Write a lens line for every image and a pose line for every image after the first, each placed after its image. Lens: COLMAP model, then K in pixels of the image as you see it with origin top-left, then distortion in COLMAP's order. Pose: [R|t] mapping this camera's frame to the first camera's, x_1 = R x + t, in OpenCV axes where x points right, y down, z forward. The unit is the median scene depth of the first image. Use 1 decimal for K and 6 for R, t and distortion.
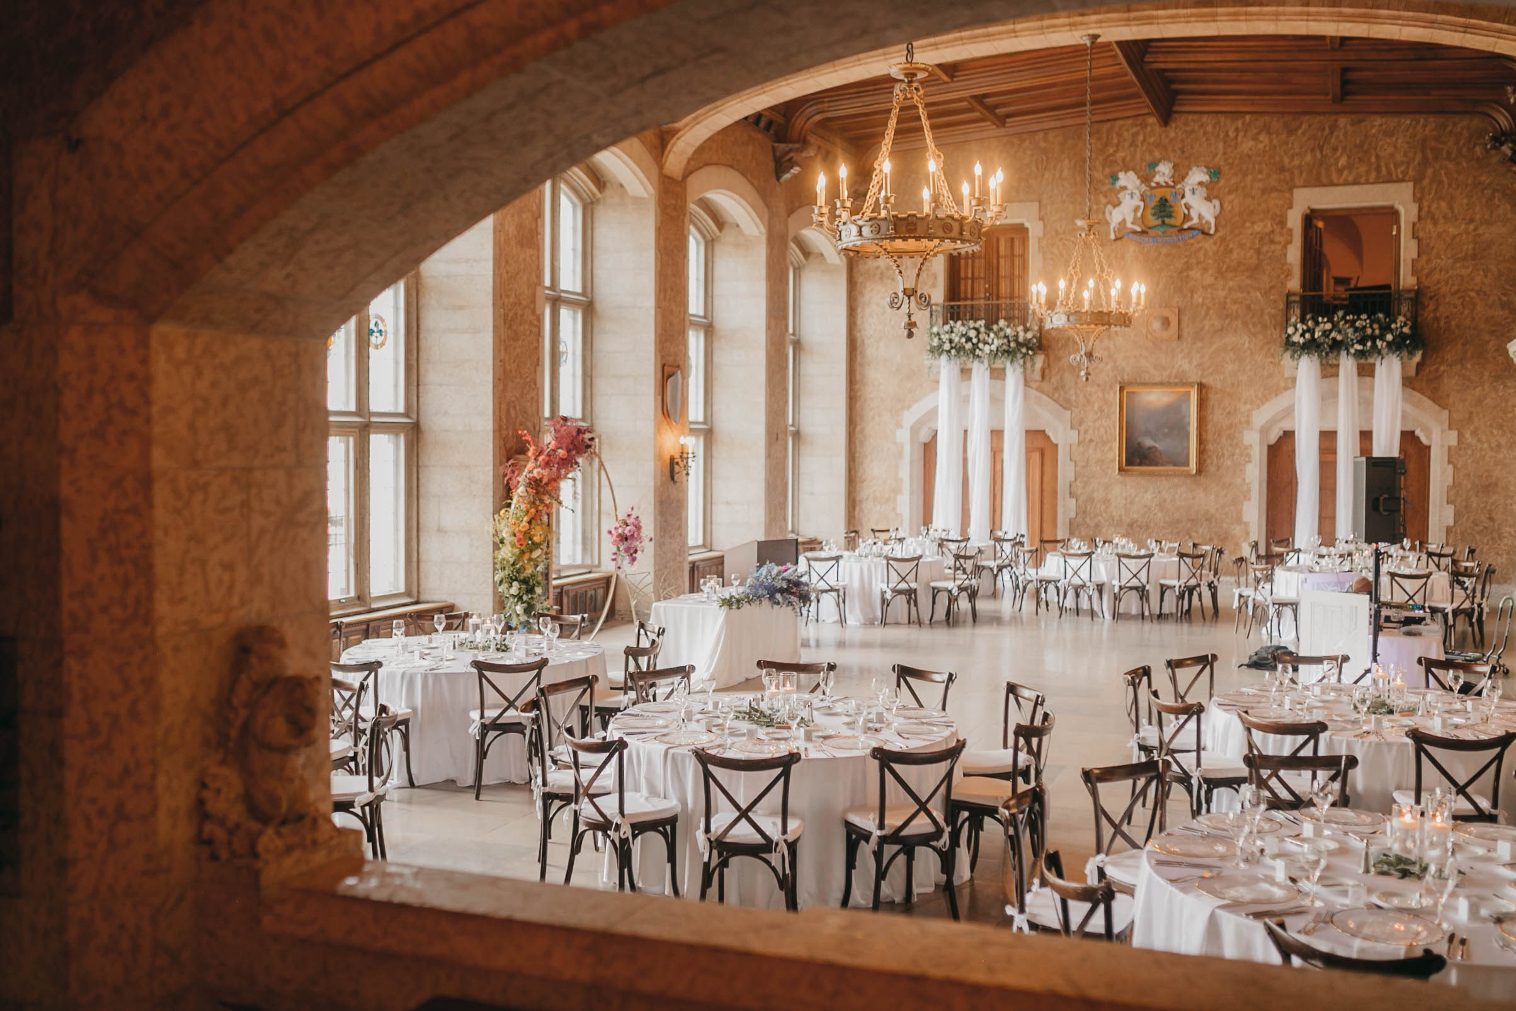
lens RADIAL K [[1456.0, 0, 758.0], [0, 1456.0, 505.5], [0, 0, 1]] dist [-0.069781, 0.092196]
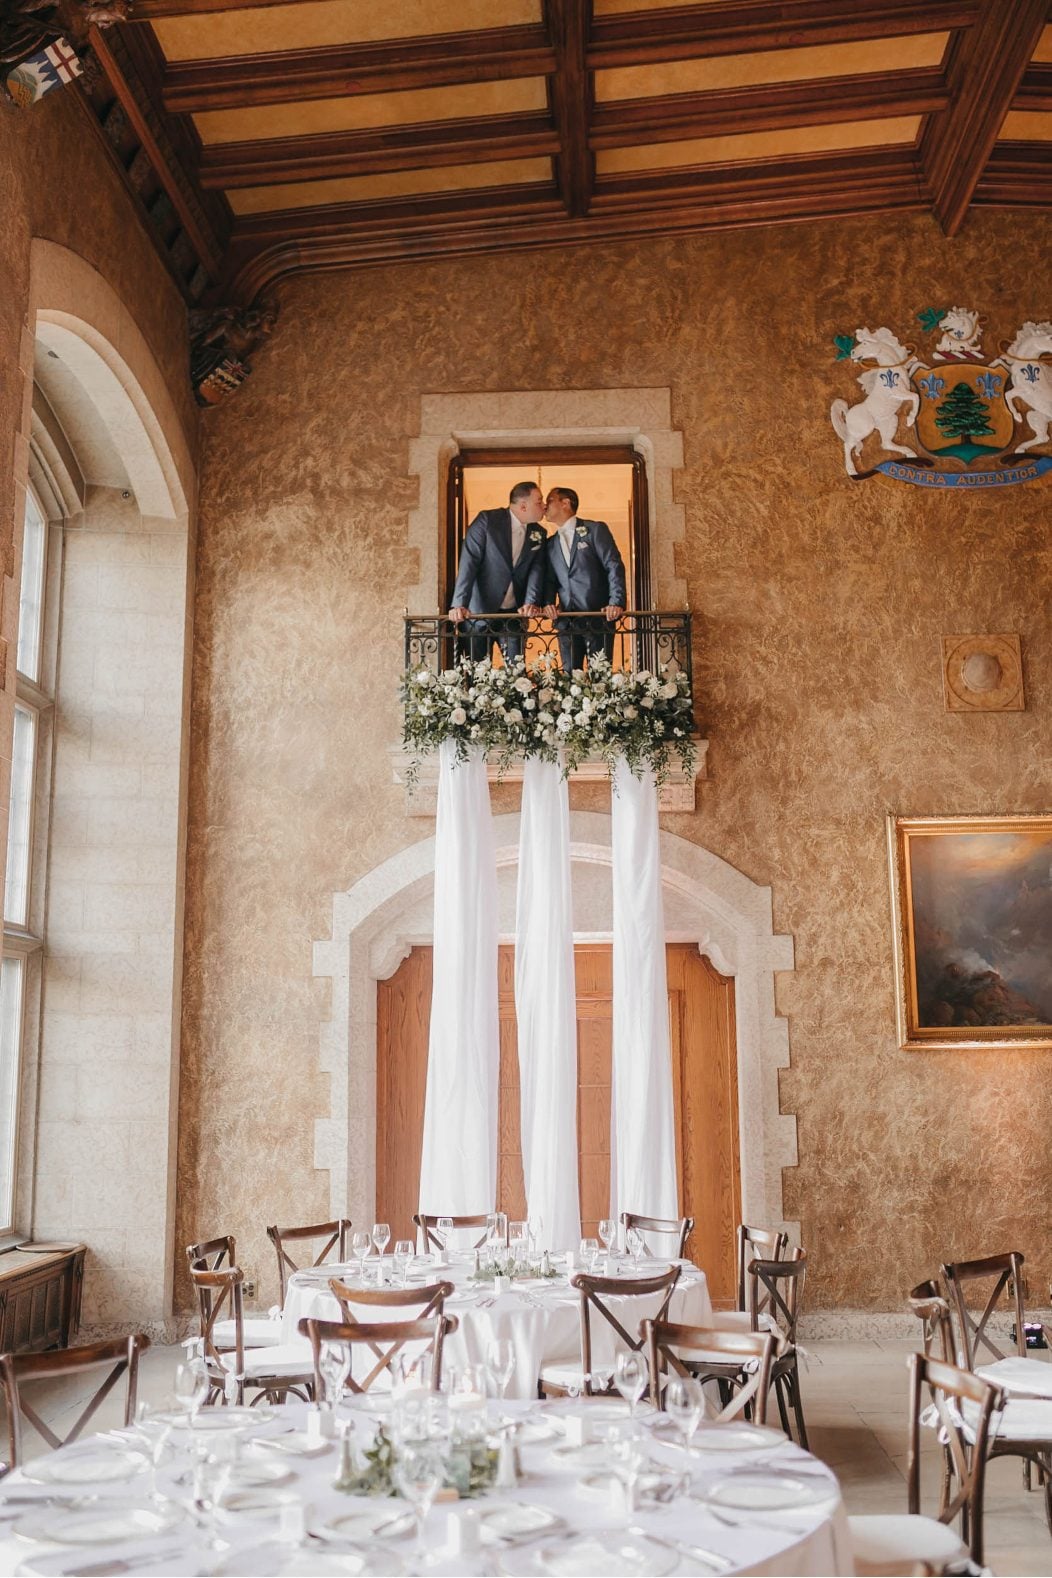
lens RADIAL K [[1515.6, 0, 526.0], [0, 1515.6, 789.0], [0, 0, 1]] dist [-0.069781, 0.092196]
pose [[0.948947, 0.042898, 0.312506, 0.024548], [0.028413, 0.975058, -0.220126, -0.003165], [-0.314154, 0.217767, 0.924059, 0.652262]]
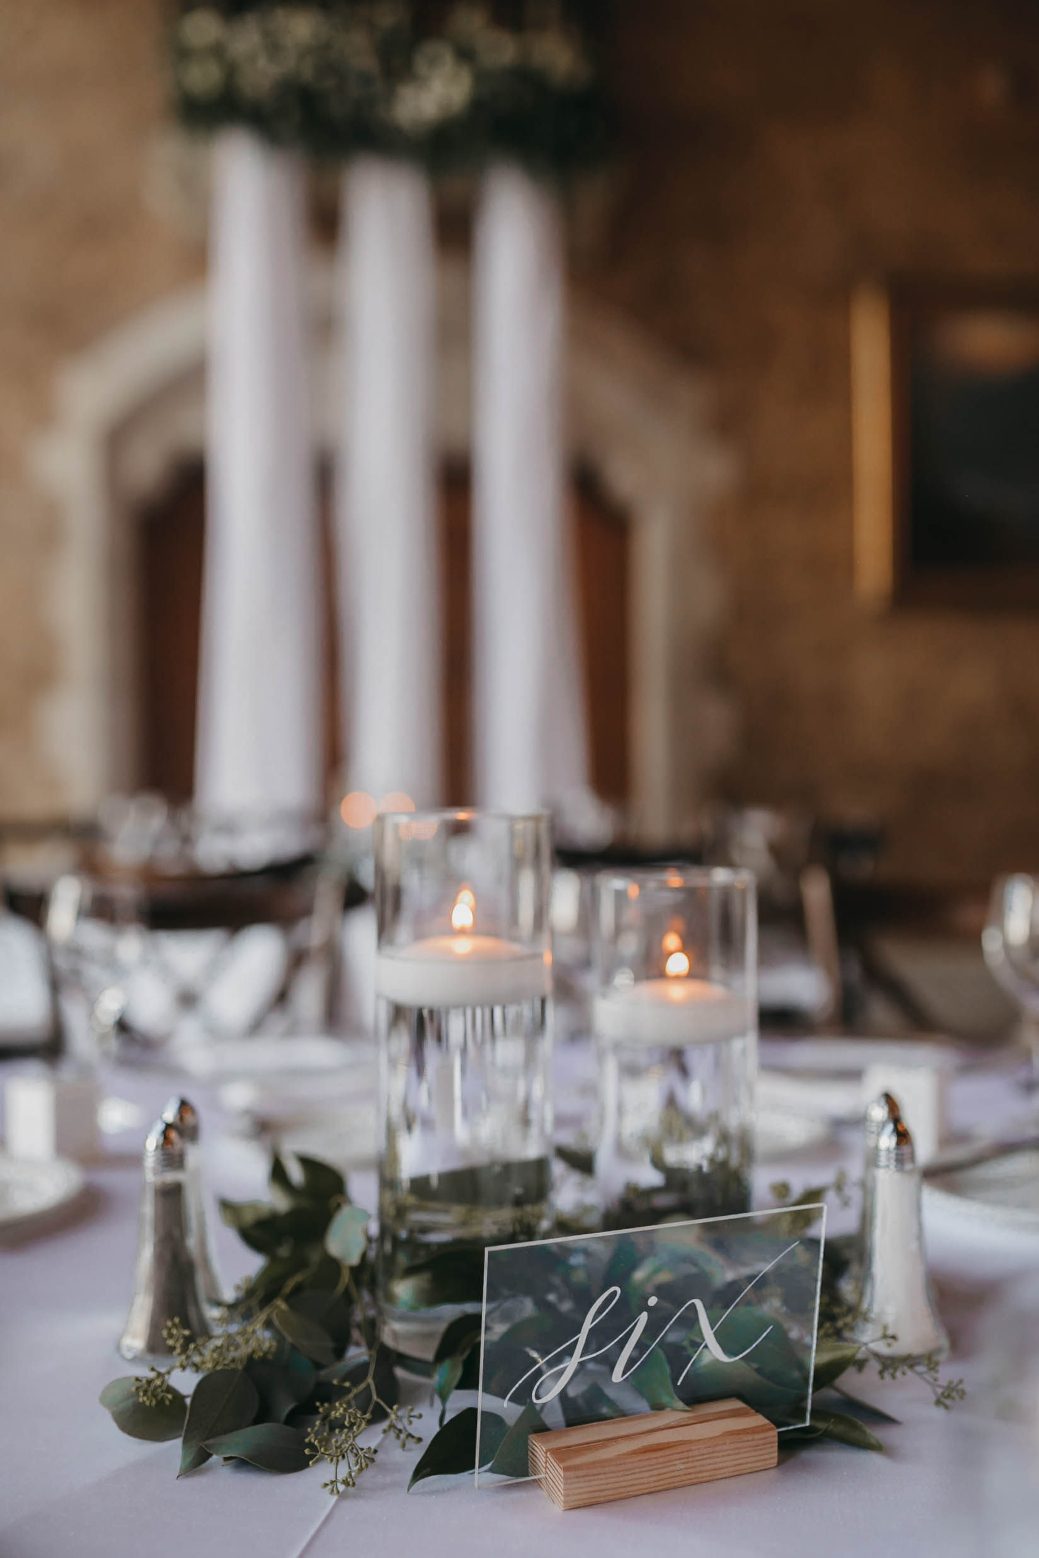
lens RADIAL K [[1577.4, 0, 526.6], [0, 1577.4, 755.1], [0, 0, 1]] dist [-0.021269, -0.010321]
pose [[0.887149, -0.010961, 0.461353, 0.047222], [0.032905, 0.998676, -0.039547, 0.017958], [-0.460308, 0.050265, 0.886335, 0.770107]]
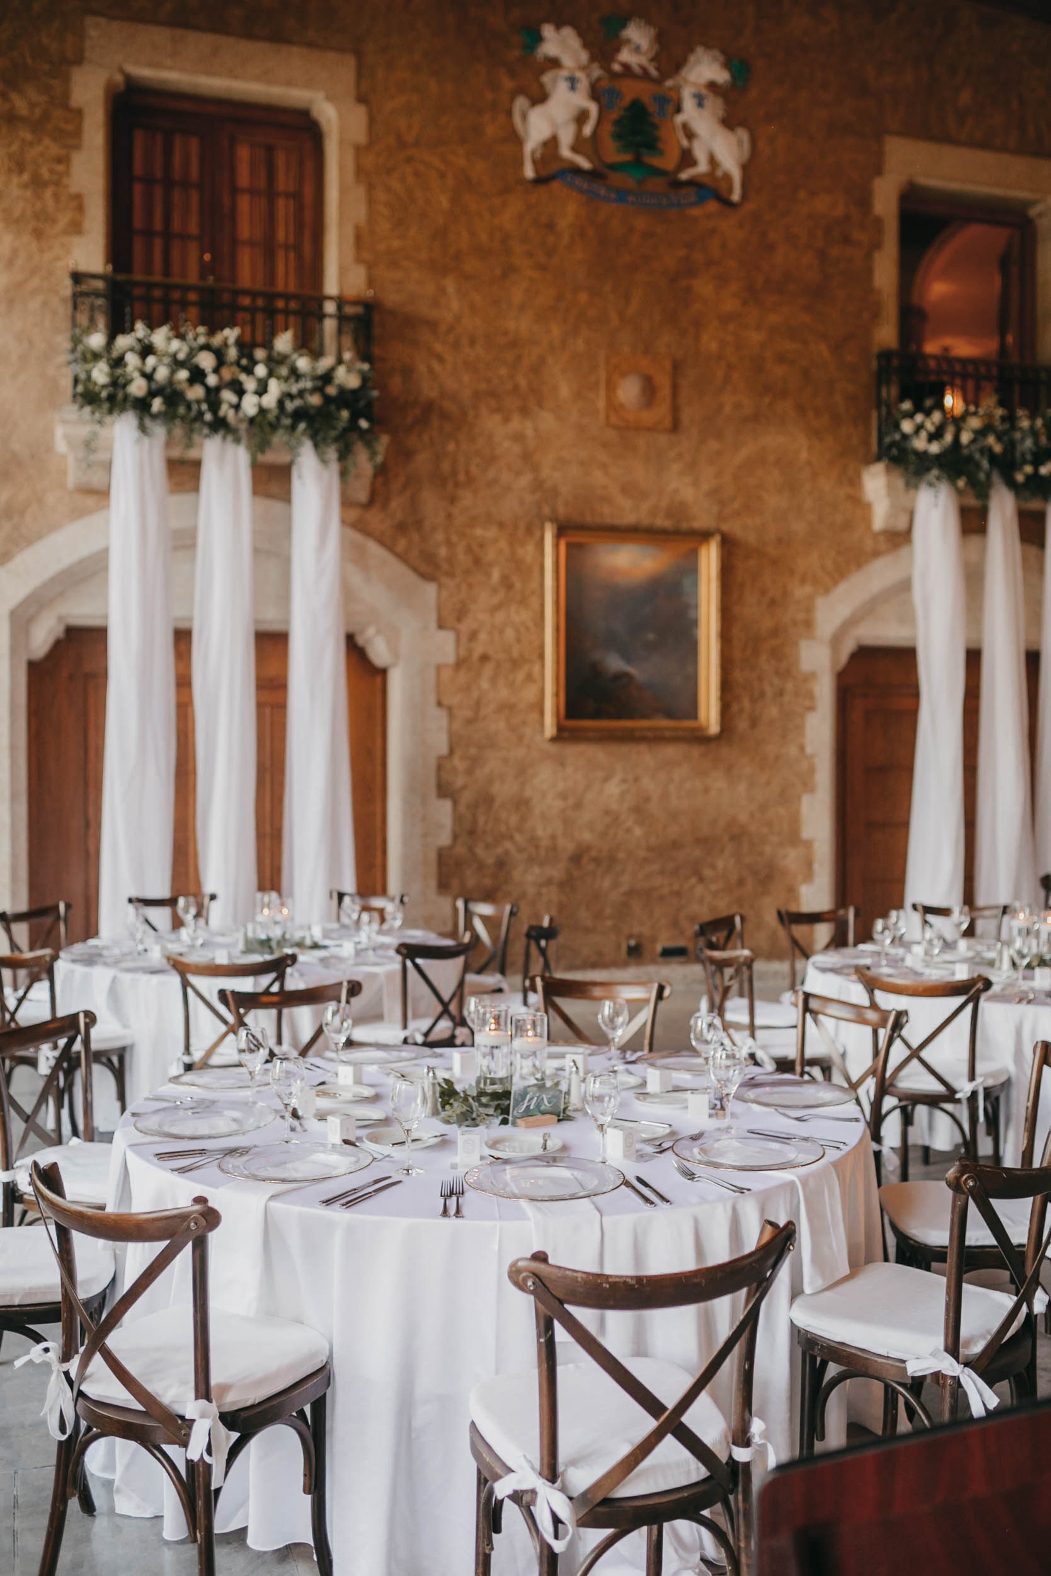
lens RADIAL K [[1513.7, 0, 525.5], [0, 1513.7, 788.0], [0, 0, 1]] dist [-0.069781, 0.092196]
pose [[0.770270, -0.019125, 0.637431, -0.036984], [0.031498, 0.999471, -0.008076, -0.003925], [-0.636940, 0.026299, 0.770465, 0.674693]]
